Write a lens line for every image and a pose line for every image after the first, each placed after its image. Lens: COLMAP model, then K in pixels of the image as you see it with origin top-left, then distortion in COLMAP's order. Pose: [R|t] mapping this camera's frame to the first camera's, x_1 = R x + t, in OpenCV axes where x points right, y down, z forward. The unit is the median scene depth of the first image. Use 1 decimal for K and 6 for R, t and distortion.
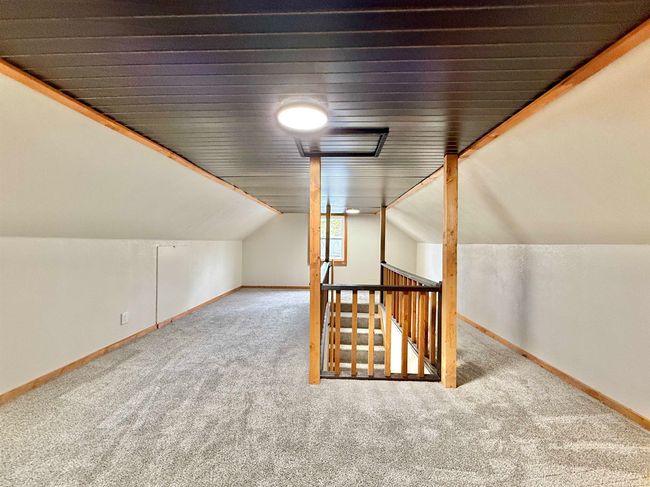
lens RADIAL K [[260.4, 0, 323.9], [0, 260.4, 241.9], [0, 0, 1]] dist [-0.000917, 0.000457]
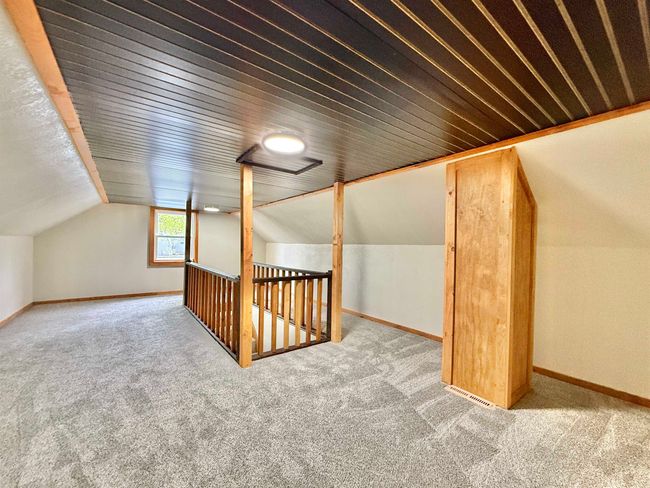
lens RADIAL K [[265.2, 0, 326.1], [0, 265.2, 245.4], [0, 0, 1]] dist [0.001429, 0.000109]
pose [[0.775756, 0.005204, 0.631012, -0.502841], [-0.014351, 0.999853, 0.009397, 0.003961], [-0.630870, -0.016345, 0.775716, -0.100917]]
